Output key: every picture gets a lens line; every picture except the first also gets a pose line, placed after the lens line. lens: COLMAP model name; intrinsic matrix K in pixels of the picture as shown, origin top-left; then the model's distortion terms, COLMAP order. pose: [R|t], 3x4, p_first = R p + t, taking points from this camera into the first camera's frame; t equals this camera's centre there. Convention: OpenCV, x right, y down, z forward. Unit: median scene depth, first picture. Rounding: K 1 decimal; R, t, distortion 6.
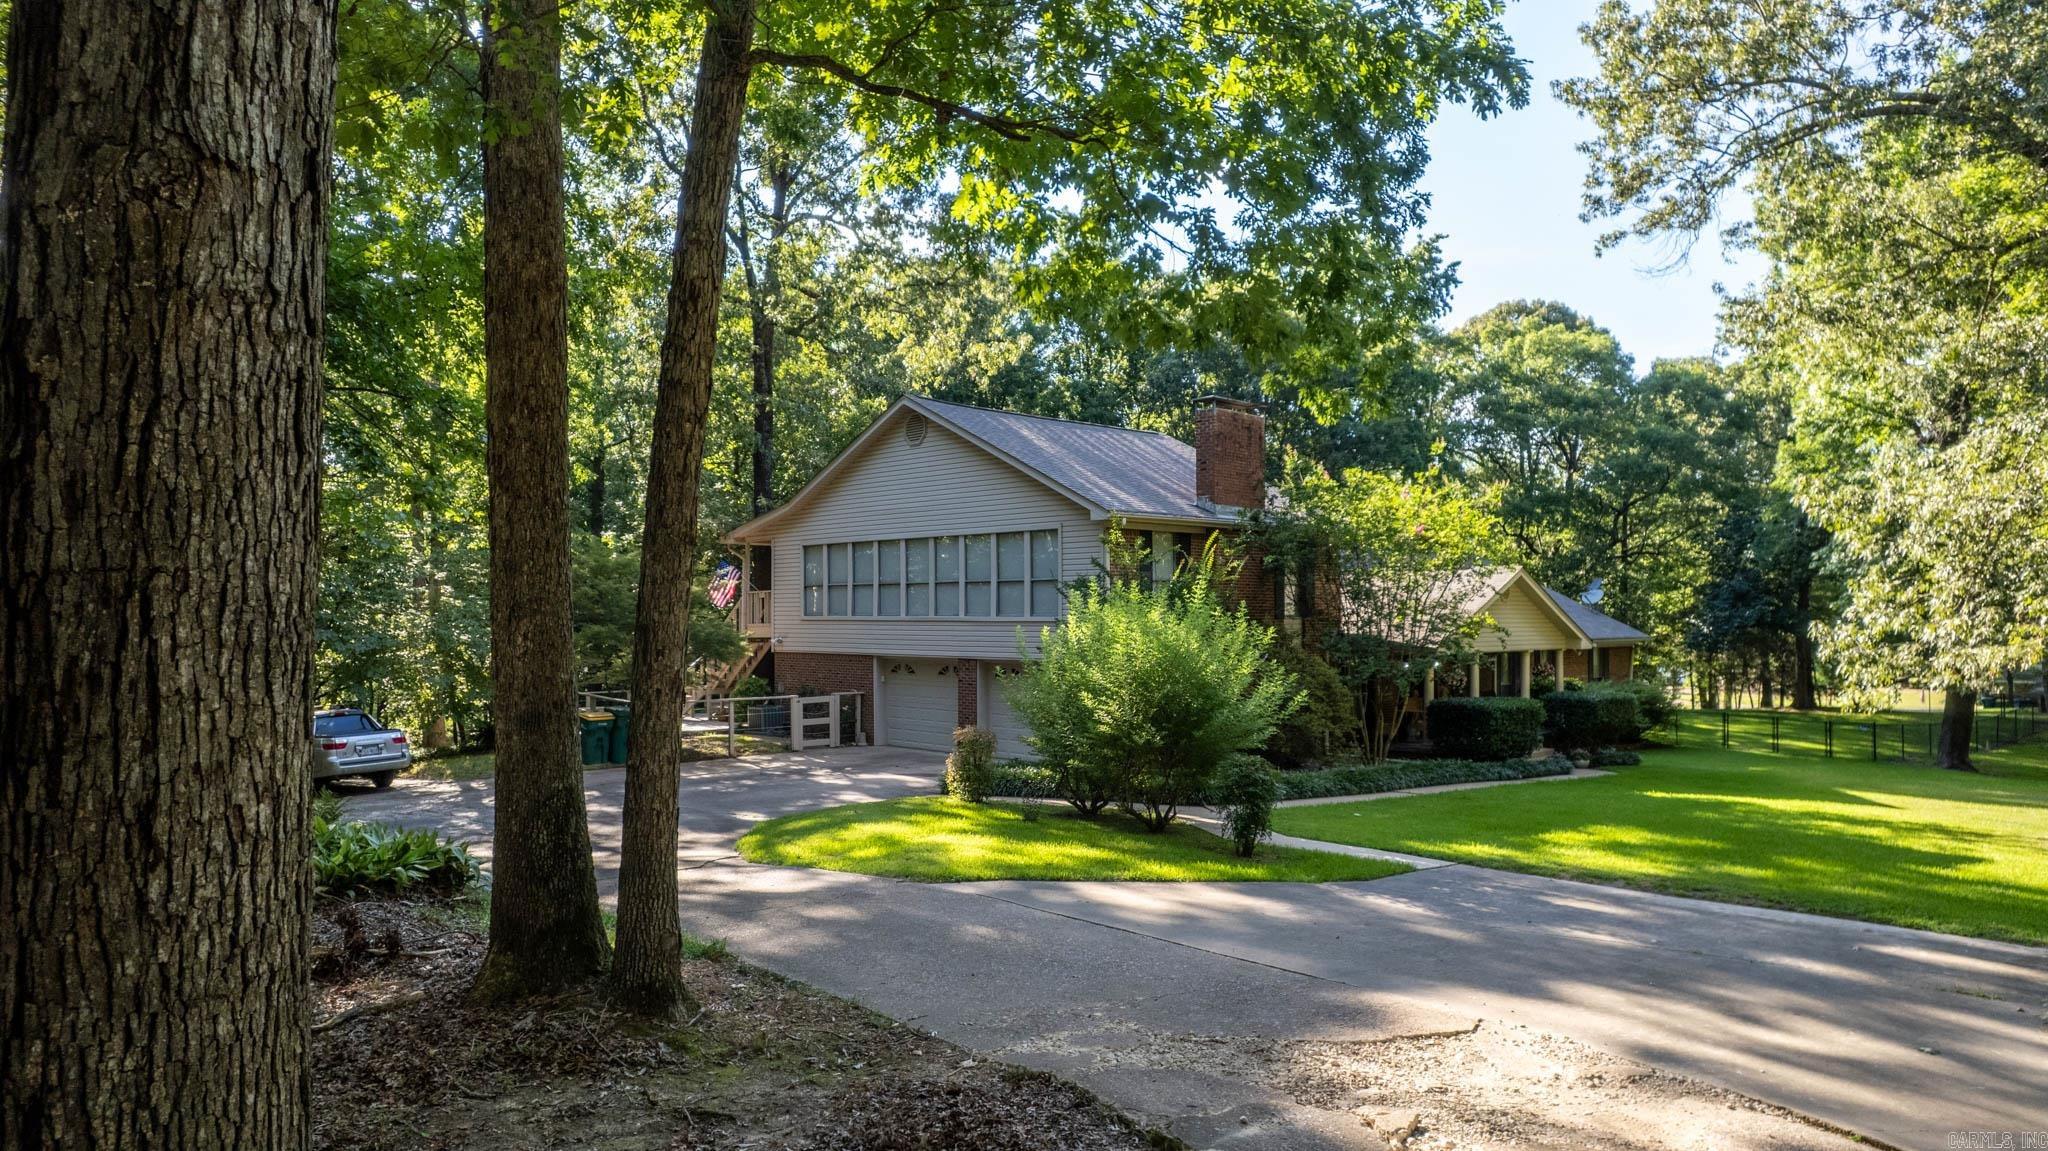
lens RADIAL K [[1324.3, 0, 1021.4], [0, 1324.3, 584.0], [0, 0, 1]] dist [-0.072207, 0.059043]
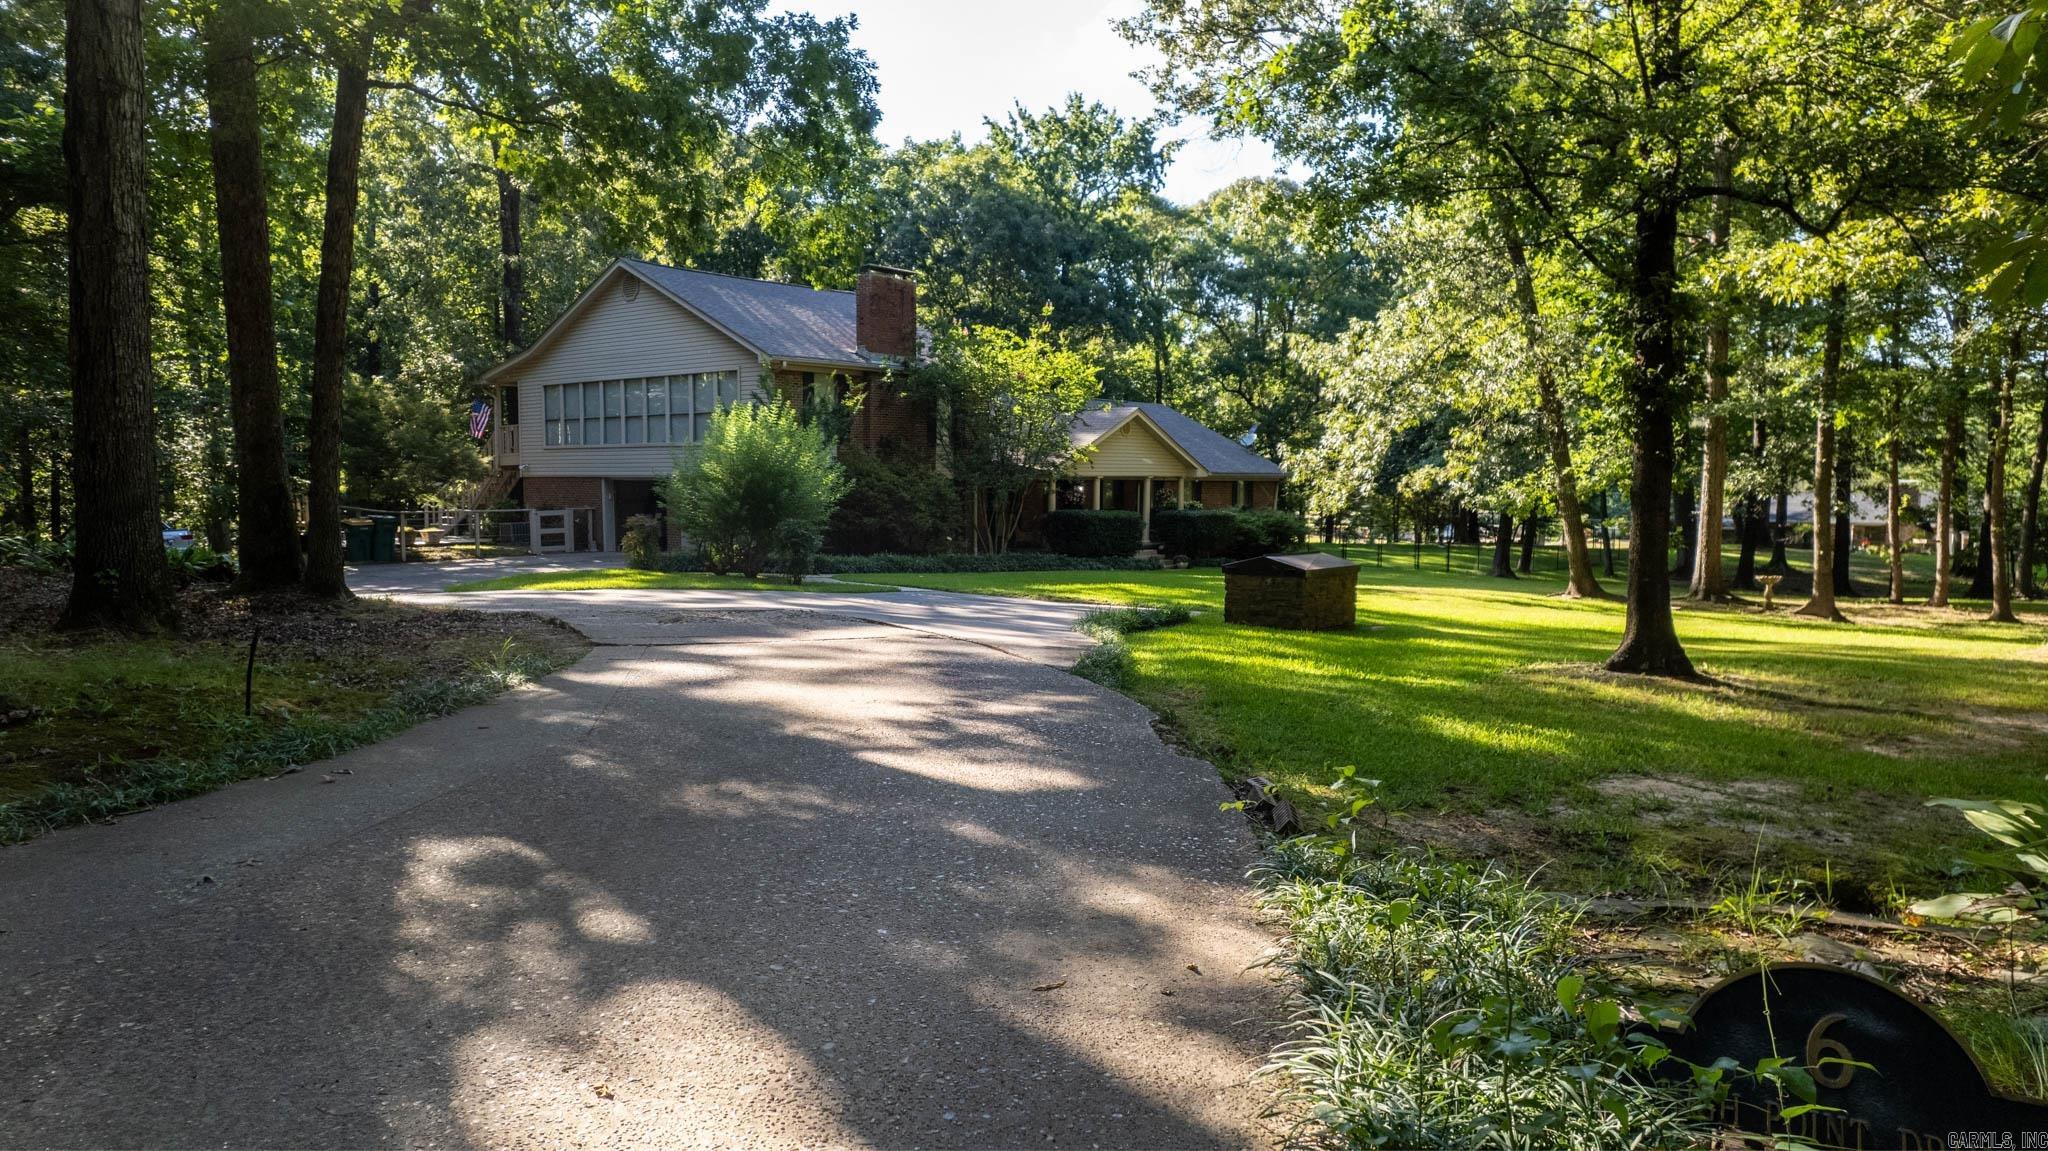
lens RADIAL K [[1324.3, 0, 1021.4], [0, 1324.3, 584.0], [0, 0, 1]] dist [-0.072207, 0.059043]
pose [[0.991990, -0.007320, 0.126100, 0.061666], [-0.005937, 0.994513, 0.104441, 0.012408], [-0.126173, -0.104353, 0.986504, -0.128729]]
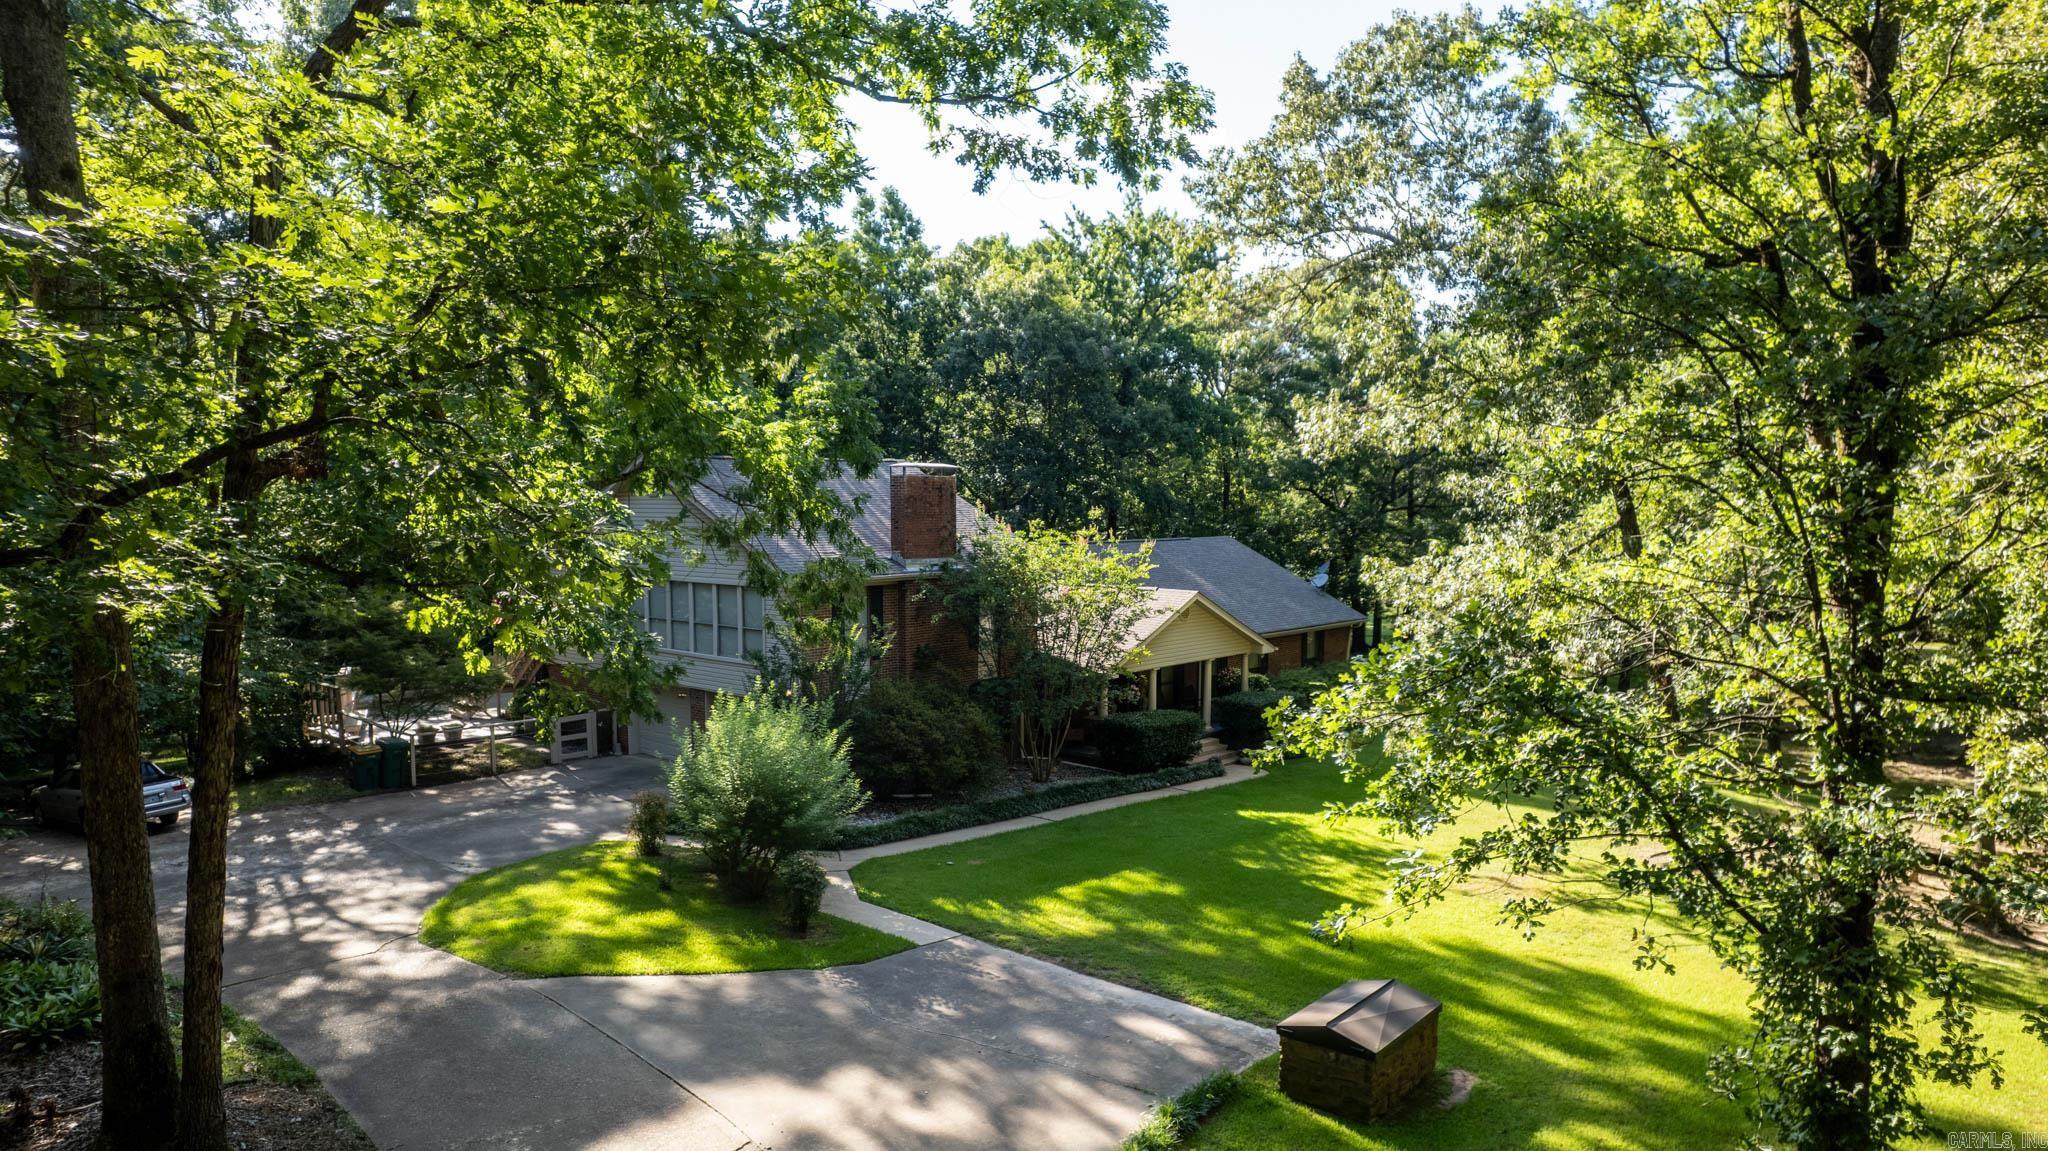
lens RADIAL K [[1324.3, 0, 1021.4], [0, 1324.3, 584.0], [0, 0, 1]] dist [-0.072207, 0.059043]
pose [[0.997242, -0.005114, 0.074047, 0.077005], [-0.001496, 0.996036, 0.088937, -0.067706], [-0.074208, -0.088802, 0.993281, -0.078820]]
